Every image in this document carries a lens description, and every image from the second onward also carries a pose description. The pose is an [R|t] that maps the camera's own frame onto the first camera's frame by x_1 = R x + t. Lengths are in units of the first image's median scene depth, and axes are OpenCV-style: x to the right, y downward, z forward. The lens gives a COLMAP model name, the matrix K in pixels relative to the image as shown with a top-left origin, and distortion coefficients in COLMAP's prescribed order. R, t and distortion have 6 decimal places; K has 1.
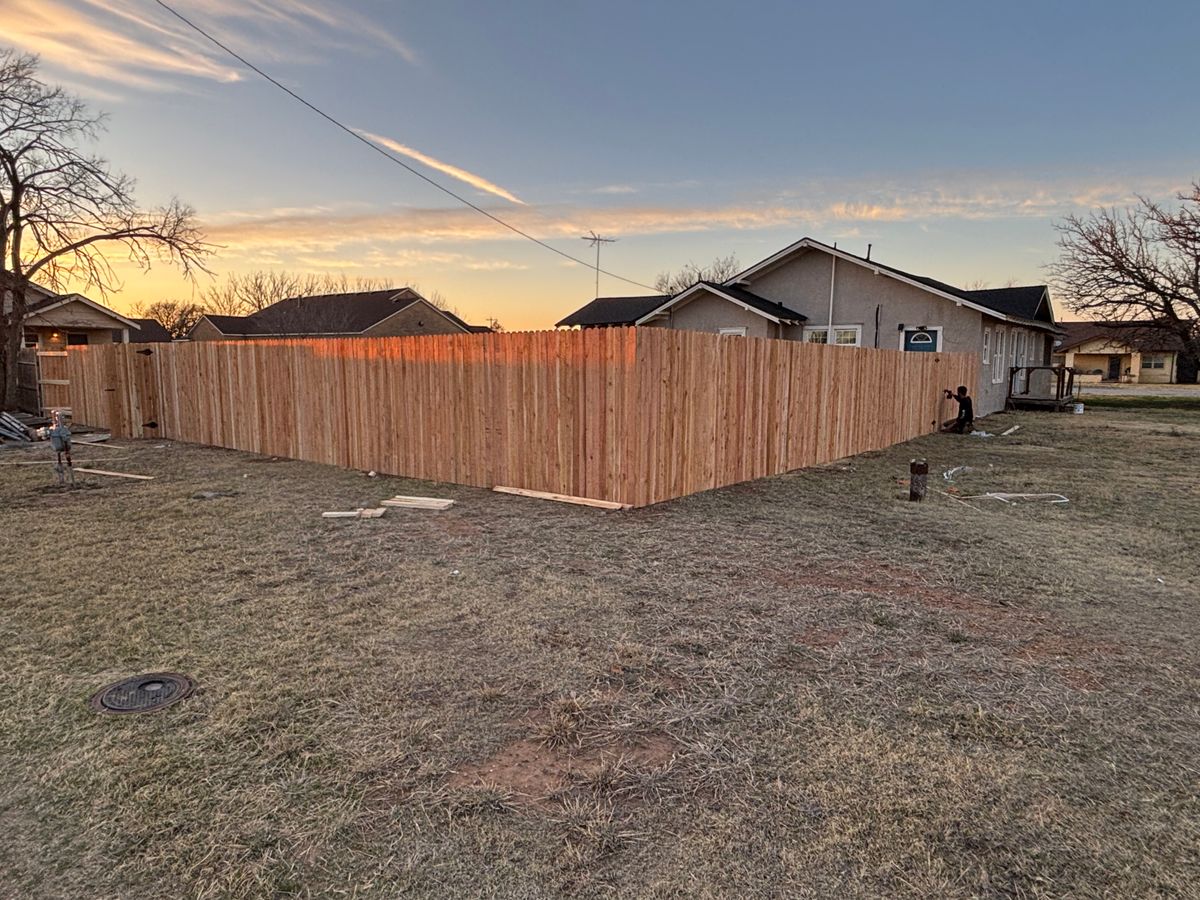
lens RADIAL K [[759.6, 0, 604.6], [0, 759.6, 450.1], [0, 0, 1]] dist [0.015517, -0.024222]
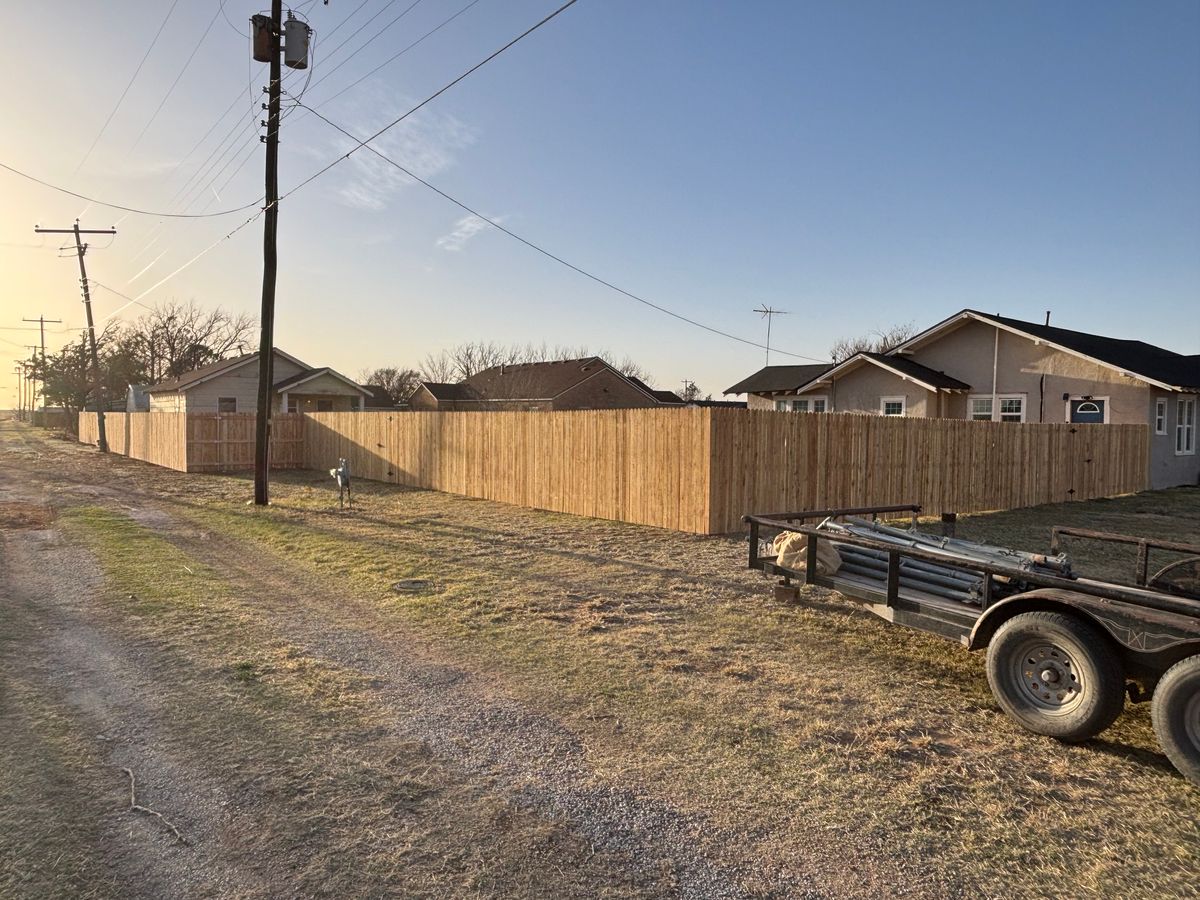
lens RADIAL K [[818.2, 0, 604.0], [0, 818.2, 458.6], [0, 0, 1]] dist [0.017694, -0.040443]
pose [[0.967621, 0.019206, -0.251675, 0.069484], [-0.037957, 0.996834, -0.069861, 0.014814], [0.249536, 0.077152, 0.965287, -0.155932]]
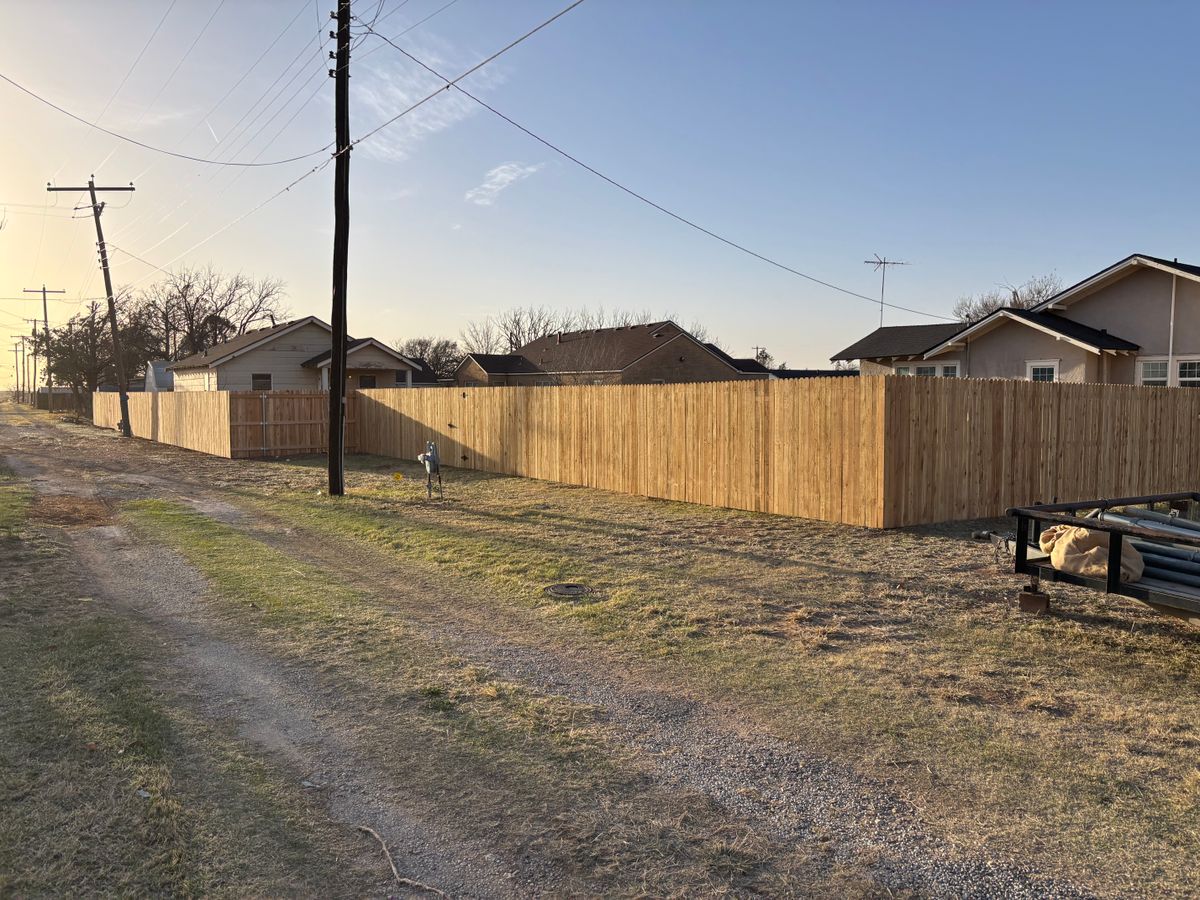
lens RADIAL K [[930.5, 0, 599.1], [0, 930.5, 450.1], [0, 0, 1]] dist [0.024287, -0.016277]
pose [[0.950547, 0.013155, -0.310301, 0.020643], [-0.031815, 0.997971, -0.055151, 0.014951], [0.308946, 0.062296, 0.949037, -0.153199]]
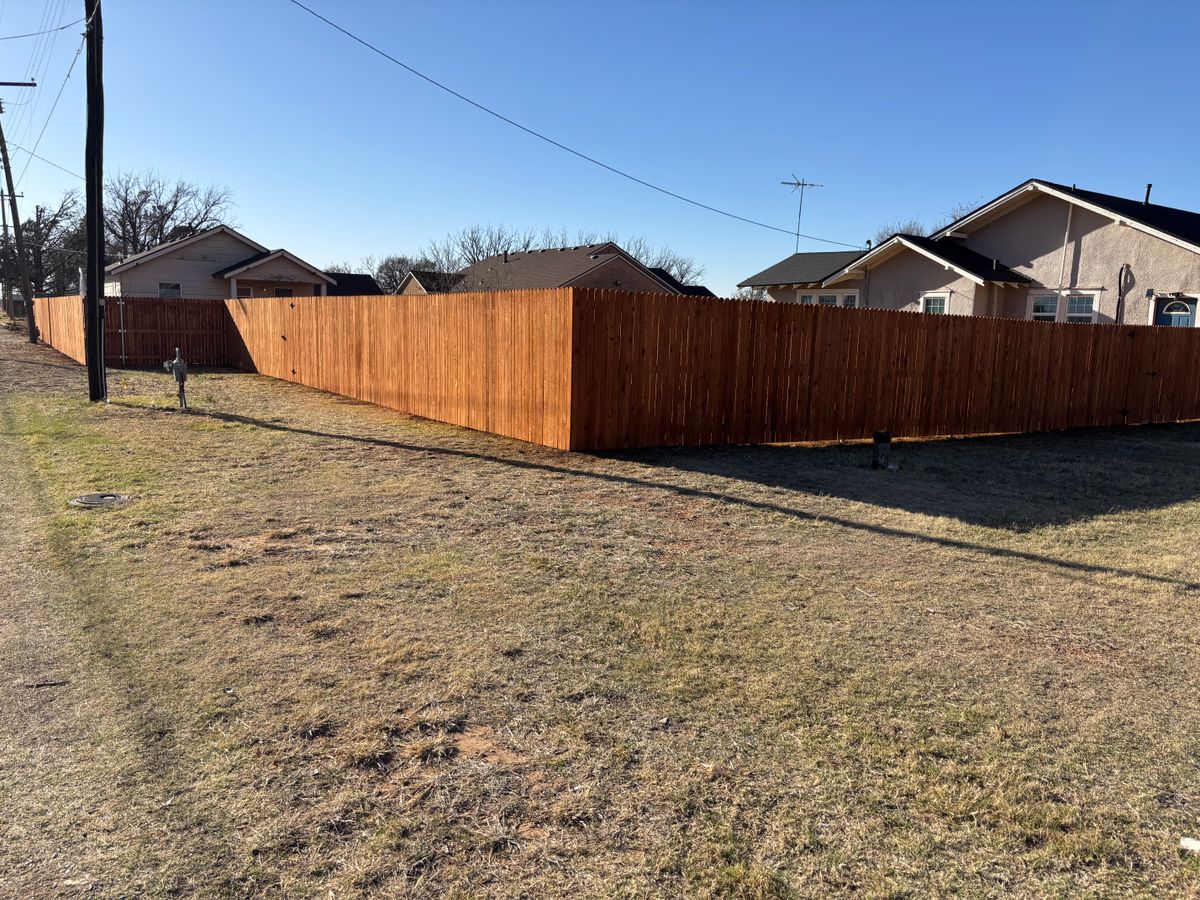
lens RADIAL K [[930.5, 0, 593.1], [0, 930.5, 473.9], [0, 0, 1]] dist [0.024287, -0.016277]
pose [[0.944580, 0.076592, -0.319221, 0.154427], [-0.064829, 0.996773, 0.047329, 0.013238], [0.321816, -0.024011, 0.946498, -0.085465]]
